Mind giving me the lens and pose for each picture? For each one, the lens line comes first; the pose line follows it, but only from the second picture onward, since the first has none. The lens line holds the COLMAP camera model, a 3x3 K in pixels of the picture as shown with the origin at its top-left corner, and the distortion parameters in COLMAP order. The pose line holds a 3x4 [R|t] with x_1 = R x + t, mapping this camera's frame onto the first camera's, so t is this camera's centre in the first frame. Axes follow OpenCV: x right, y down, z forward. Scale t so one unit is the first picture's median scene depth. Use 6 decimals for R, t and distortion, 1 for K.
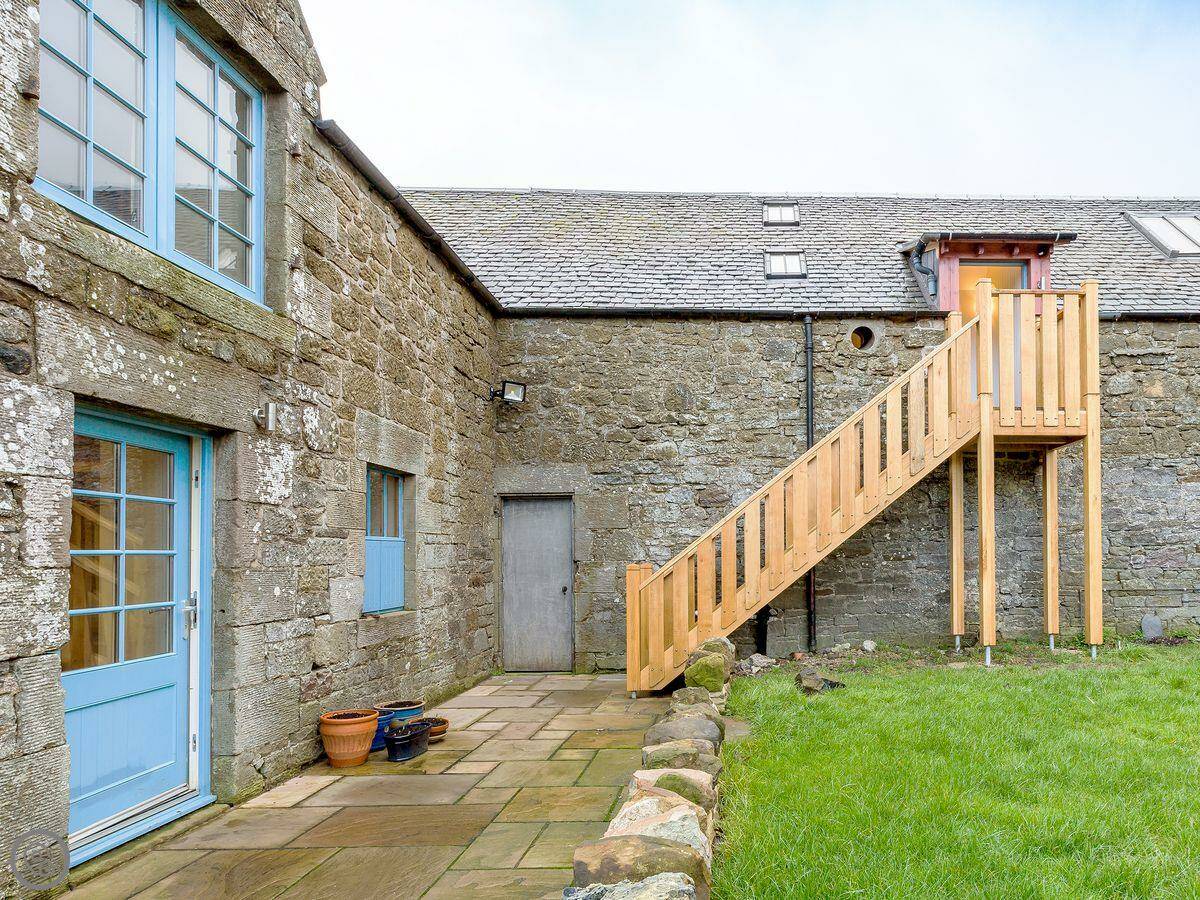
lens RADIAL K [[740.8, 0, 600.0], [0, 740.8, 512.5], [0, 0, 1]] dist [0.001118, 0.000166]
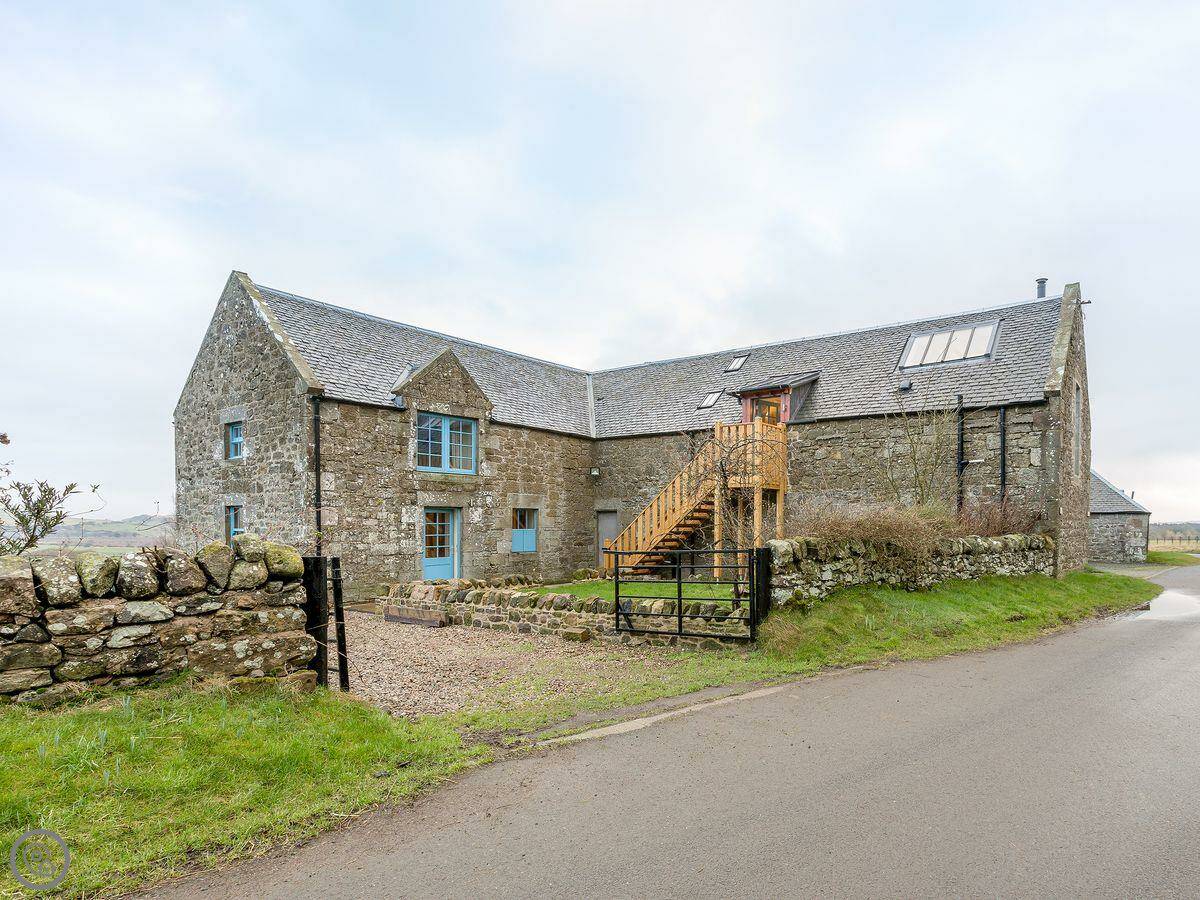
lens RADIAL K [[685.9, 0, 594.8], [0, 685.9, 452.3], [0, 0, 1]] dist [0.000866, -0.000135]
pose [[0.735035, -0.060686, -0.675308, 2.404973], [0.035502, 0.998065, -0.051049, -0.168518], [0.677100, 0.013548, 0.735767, -1.231555]]
